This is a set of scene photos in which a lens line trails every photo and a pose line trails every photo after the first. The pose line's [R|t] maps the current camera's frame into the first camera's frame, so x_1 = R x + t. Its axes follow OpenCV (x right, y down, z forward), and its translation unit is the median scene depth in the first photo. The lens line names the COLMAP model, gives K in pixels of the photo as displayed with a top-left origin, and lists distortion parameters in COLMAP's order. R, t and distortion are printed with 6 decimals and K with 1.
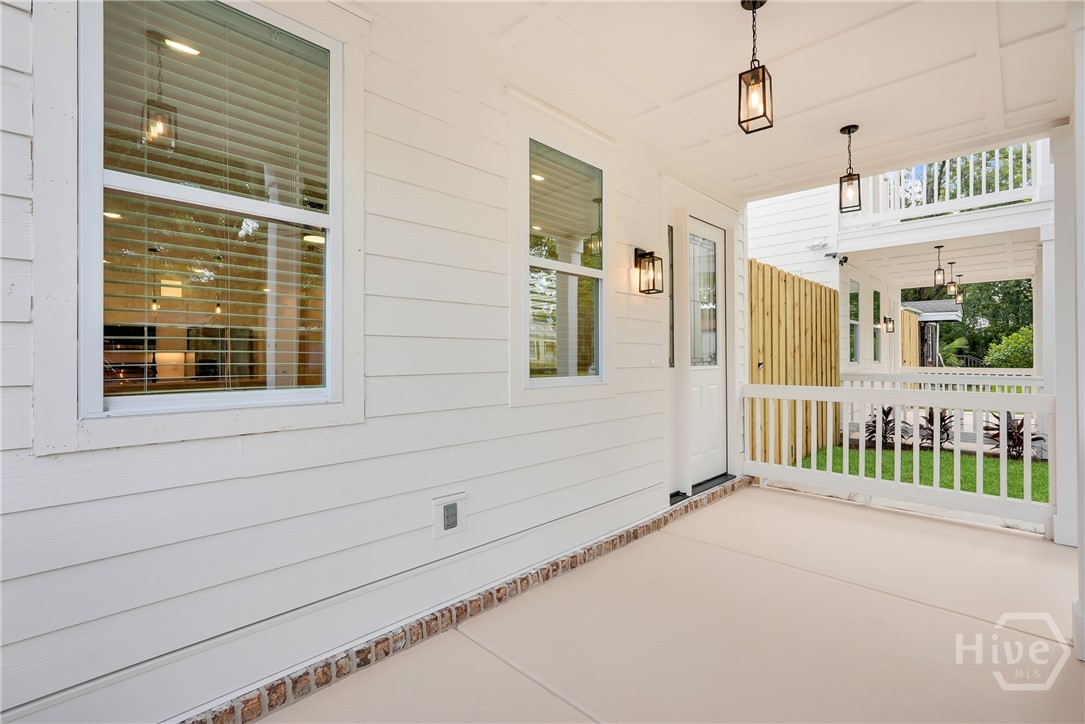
lens RADIAL K [[487.9, 0, 546.5], [0, 487.9, 361.1], [0, 0, 1]] dist [-0.013247, 0.008396]
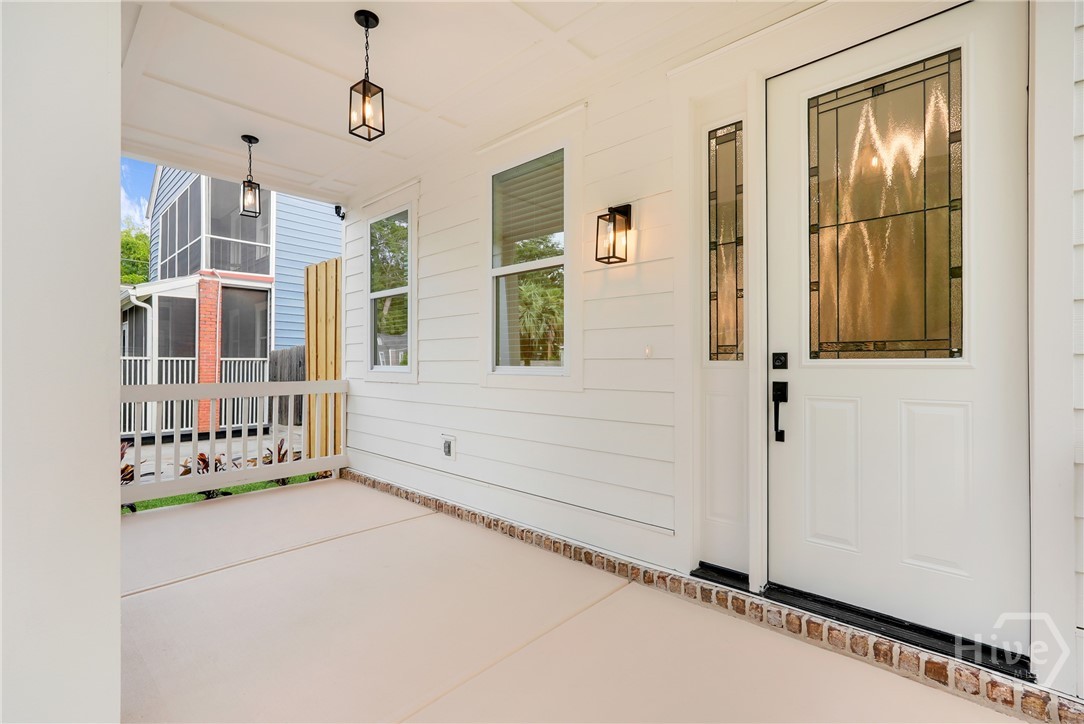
lens RADIAL K [[491.0, 0, 542.0], [0, 491.0, 362.0], [0, 0, 1]] dist [-0.005197, 0.000455]
pose [[0.017392, 0.007939, -0.999817, 1.063368], [0.003715, 0.999961, 0.008005, 0.013576], [0.999842, -0.003853, 0.017361, 0.946532]]
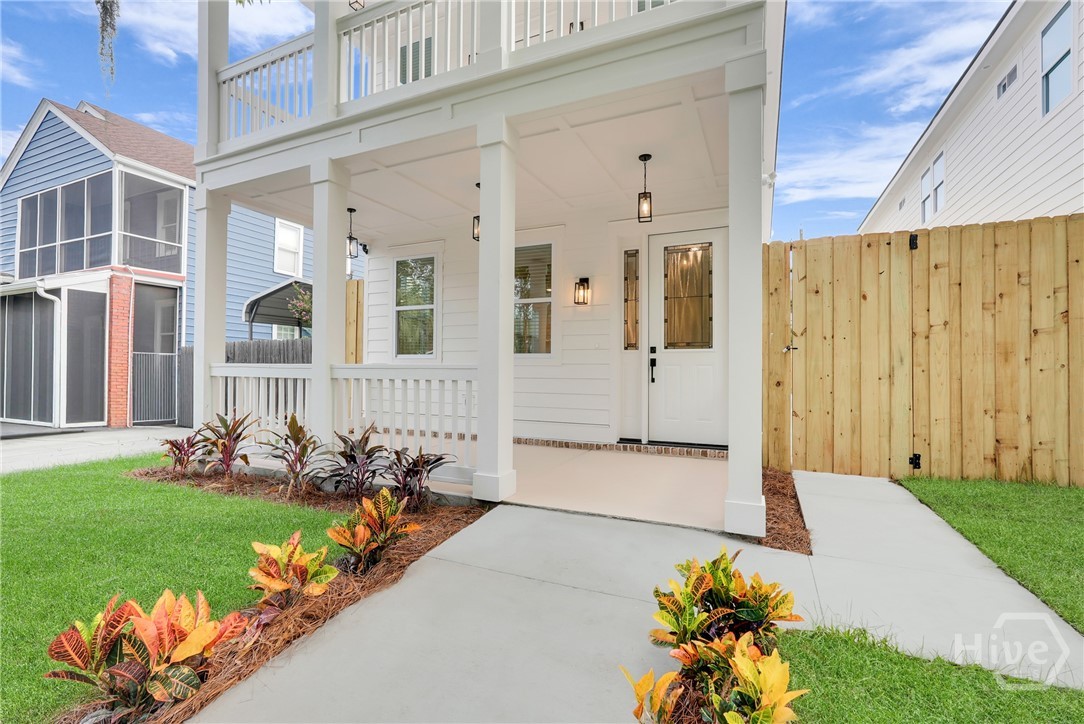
lens RADIAL K [[491.0, 0, 542.0], [0, 491.0, 362.0], [0, 0, 1]] dist [-0.005197, 0.000455]
pose [[0.335347, -0.004042, -0.942086, 1.879179], [-0.006934, 0.999953, -0.006759, 0.076241], [0.942069, 0.008799, 0.335303, 0.341093]]
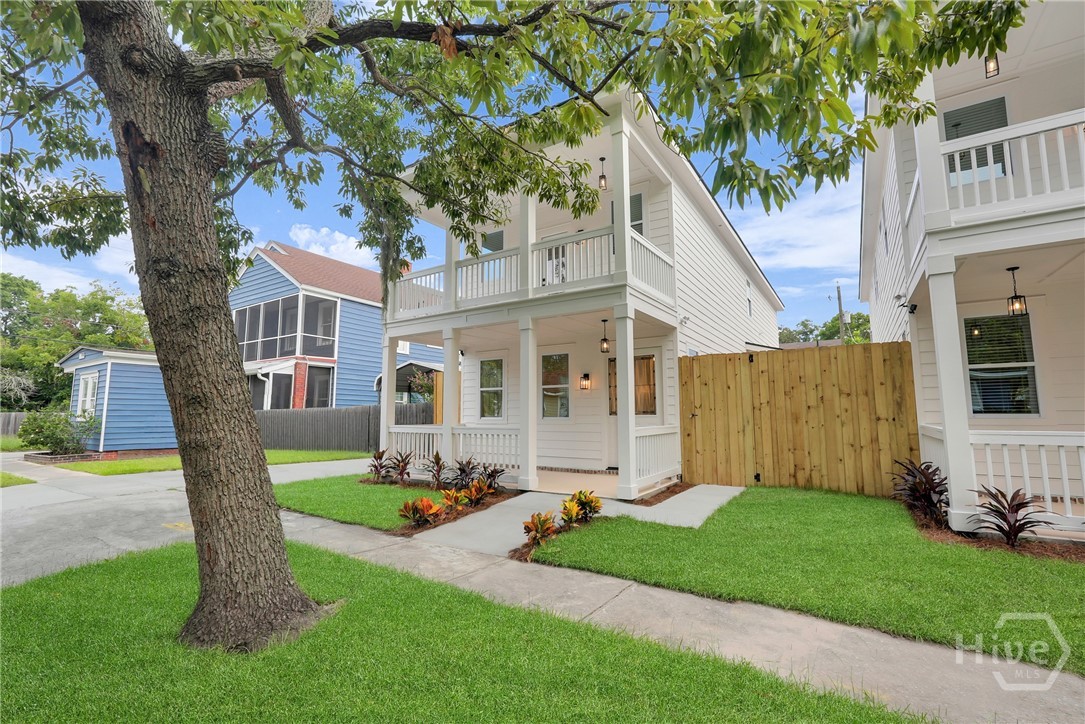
lens RADIAL K [[494.0, 0, 545.7], [0, 494.0, 360.8], [0, 0, 1]] dist [-0.015363, 0.008203]
pose [[0.199044, -0.101273, -0.974744, 3.284055], [0.003558, 0.994714, -0.102621, -0.005089], [0.979984, 0.016958, 0.198352, 0.205622]]
